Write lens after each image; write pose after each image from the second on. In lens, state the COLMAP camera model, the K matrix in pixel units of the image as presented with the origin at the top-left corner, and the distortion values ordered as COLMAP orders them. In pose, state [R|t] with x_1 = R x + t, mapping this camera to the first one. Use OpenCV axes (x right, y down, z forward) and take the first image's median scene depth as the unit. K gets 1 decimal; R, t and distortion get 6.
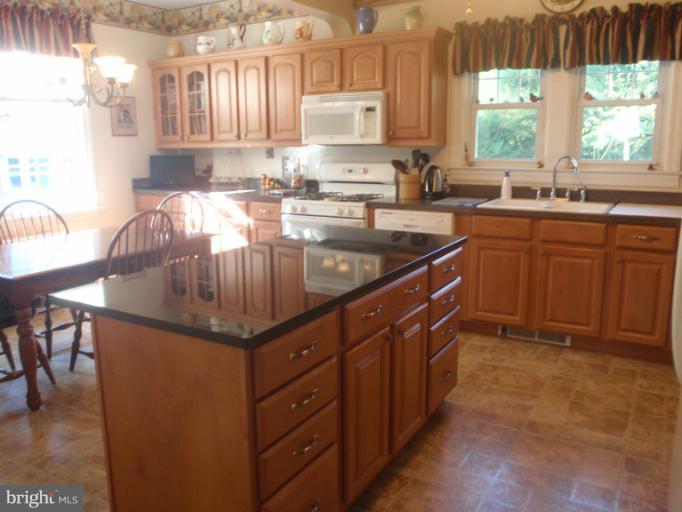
lens RADIAL K [[592.1, 0, 340.7], [0, 592.1, 254.7], [0, 0, 1]] dist [-0.020366, 0.002275]
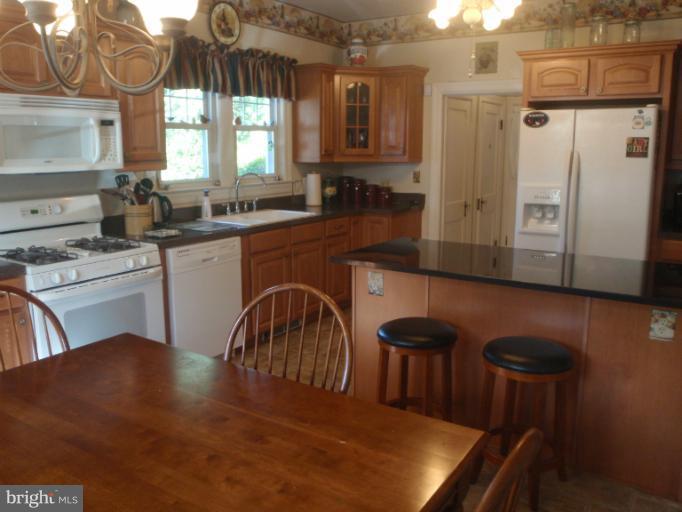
lens RADIAL K [[592.1, 0, 341.2], [0, 592.1, 255.1], [0, 0, 1]] dist [-0.020366, 0.002275]
pose [[0.046610, -0.177764, 0.982969, -0.720843], [0.195141, 0.966699, 0.165569, -0.157490], [-0.979667, 0.184100, 0.079746, 0.713913]]
